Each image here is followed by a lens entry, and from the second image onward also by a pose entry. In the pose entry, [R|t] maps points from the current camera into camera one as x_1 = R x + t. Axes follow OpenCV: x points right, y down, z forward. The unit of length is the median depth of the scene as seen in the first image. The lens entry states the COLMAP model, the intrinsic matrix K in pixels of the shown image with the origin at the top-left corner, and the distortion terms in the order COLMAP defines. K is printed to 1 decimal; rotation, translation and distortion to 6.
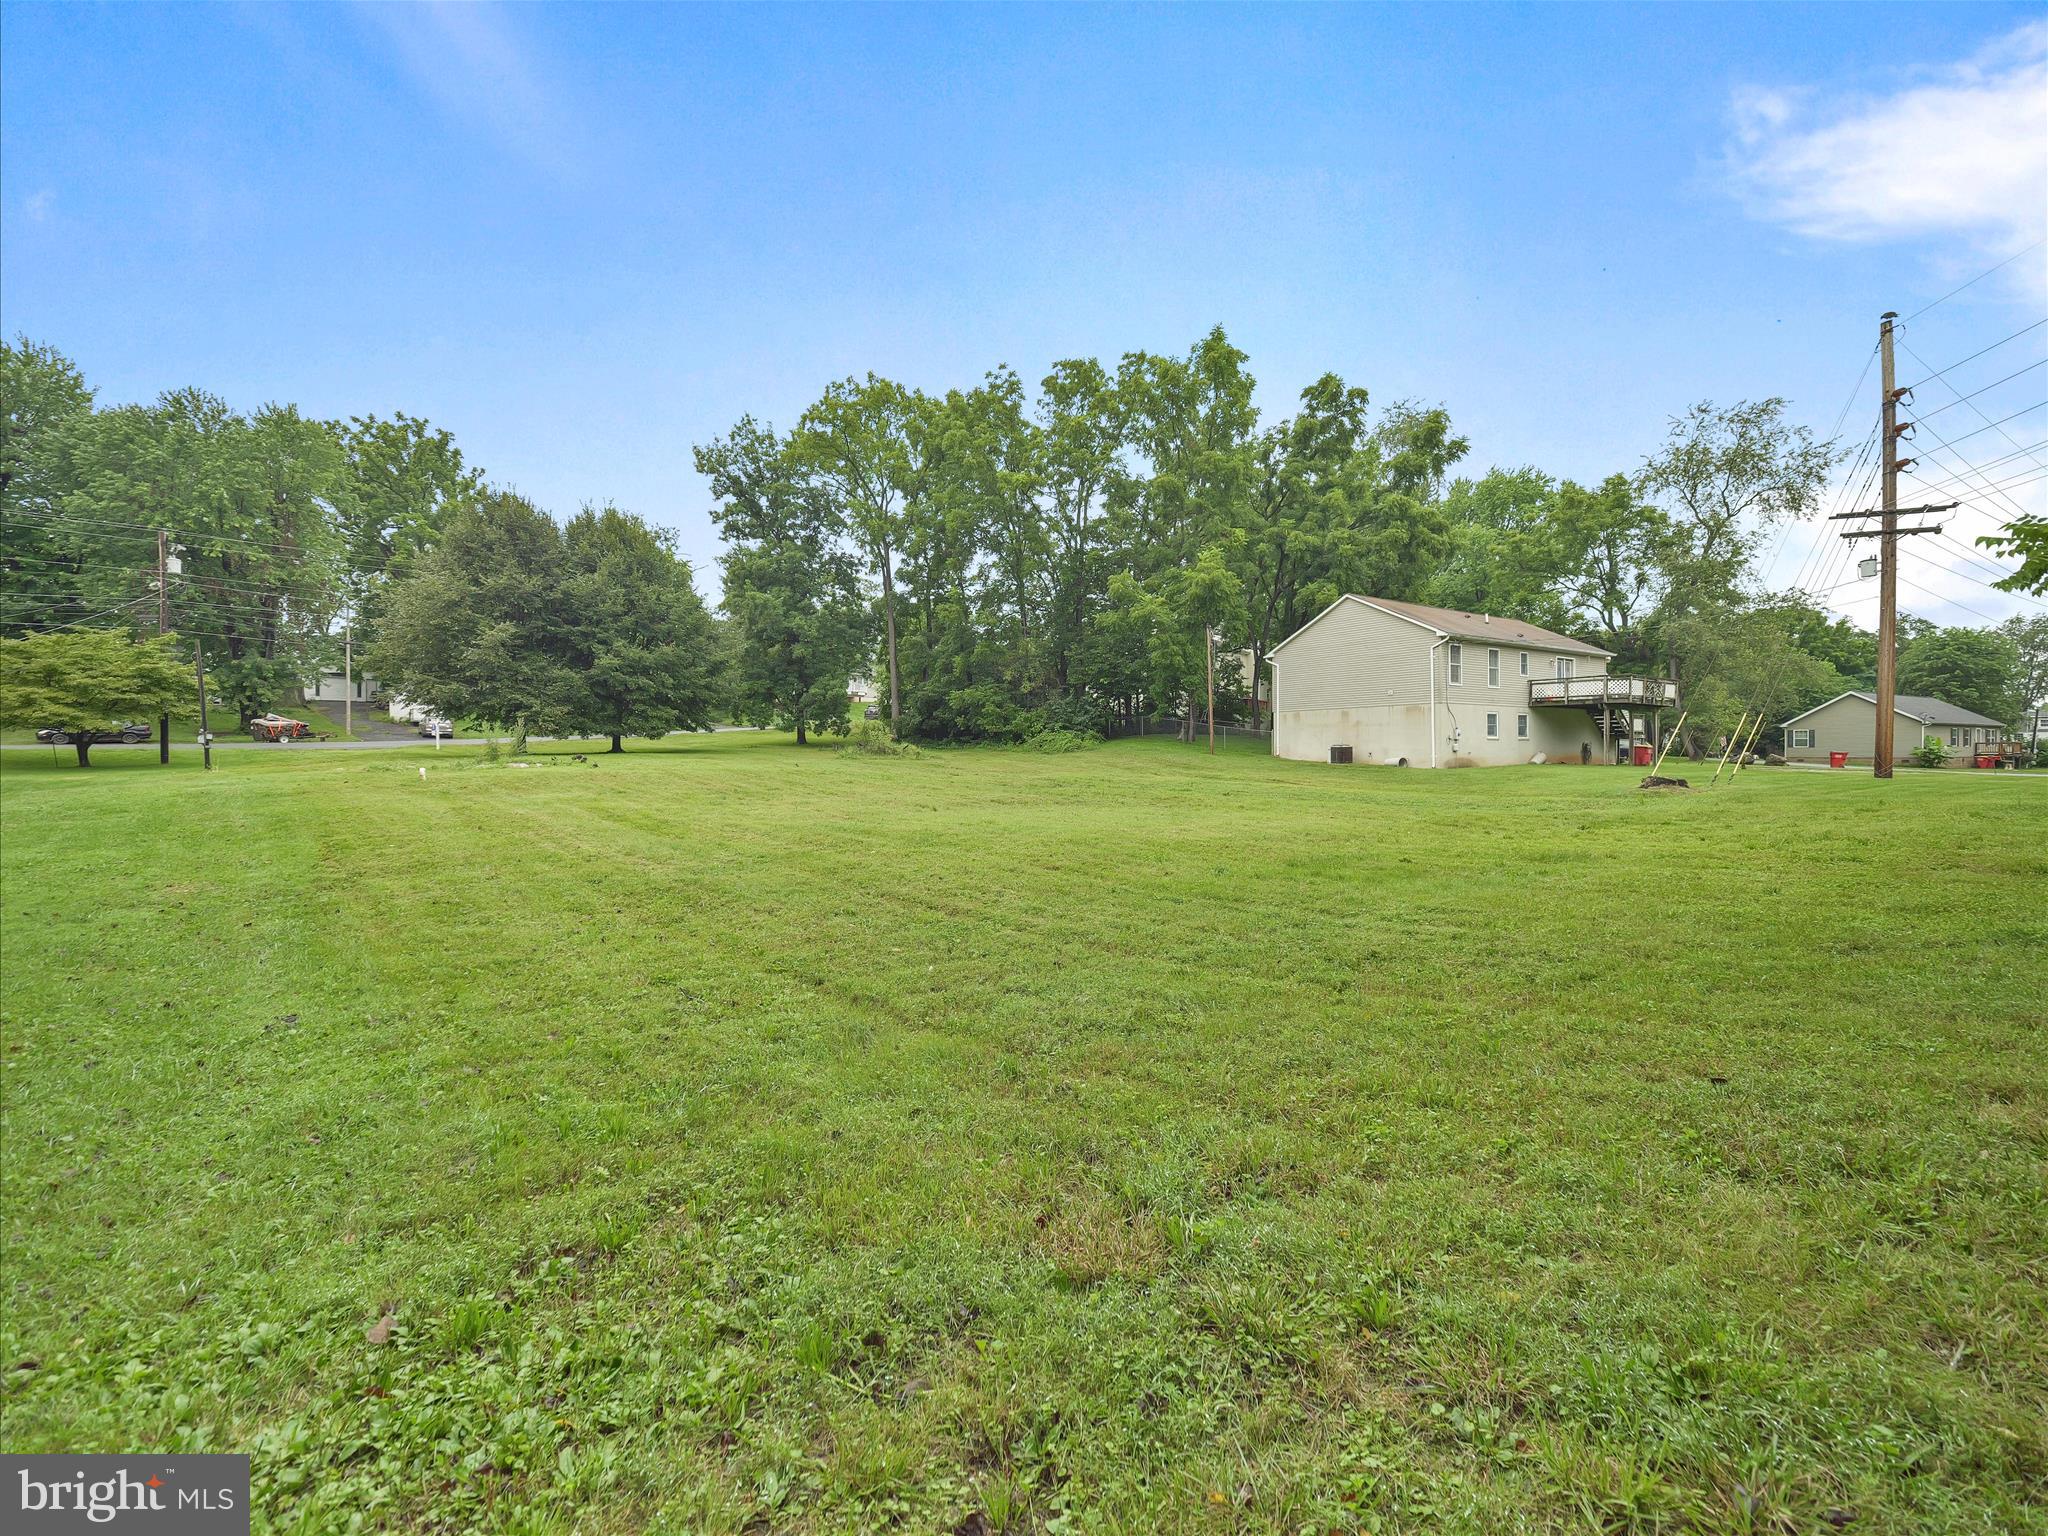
lens RADIAL K [[845.5, 0, 1020.6], [0, 845.5, 745.6], [0, 0, 1]] dist [-0.002902, 0.000086]
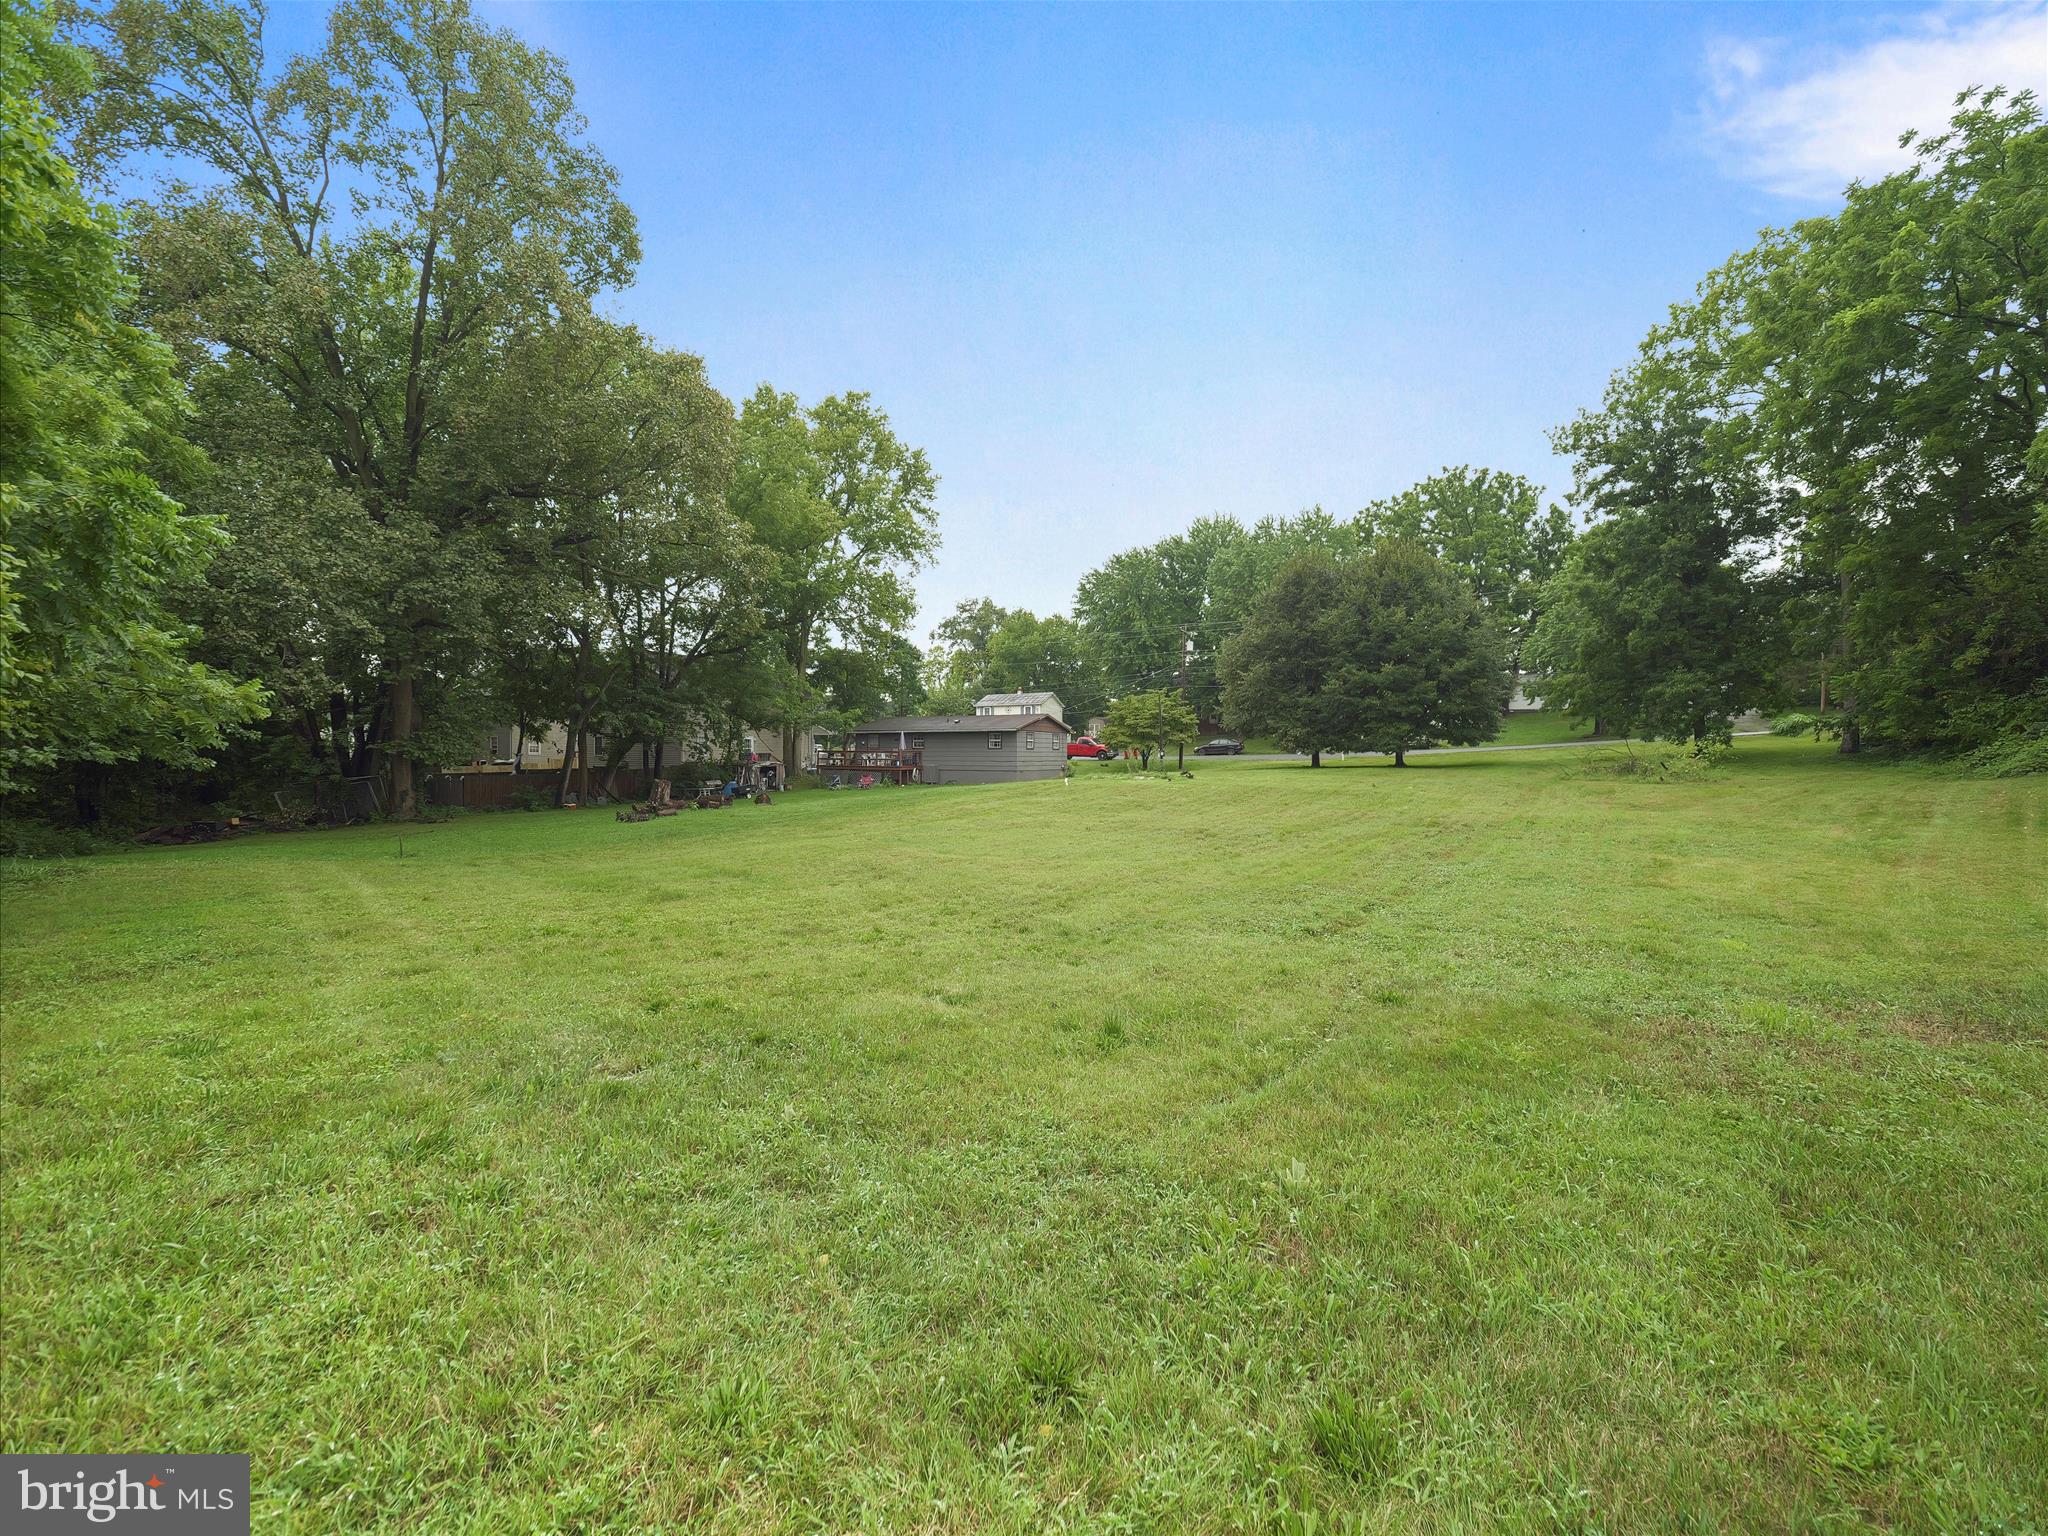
lens RADIAL K [[1492.5, 0, 1019.2], [0, 1492.5, 764.0], [0, 0, 1]] dist [-0.021999, -0.011337]
pose [[0.242988, -0.060224, -0.968158, 0.978372], [0.010467, 0.998176, -0.059464, 0.085063], [0.969973, 0.004315, 0.243175, 0.094868]]
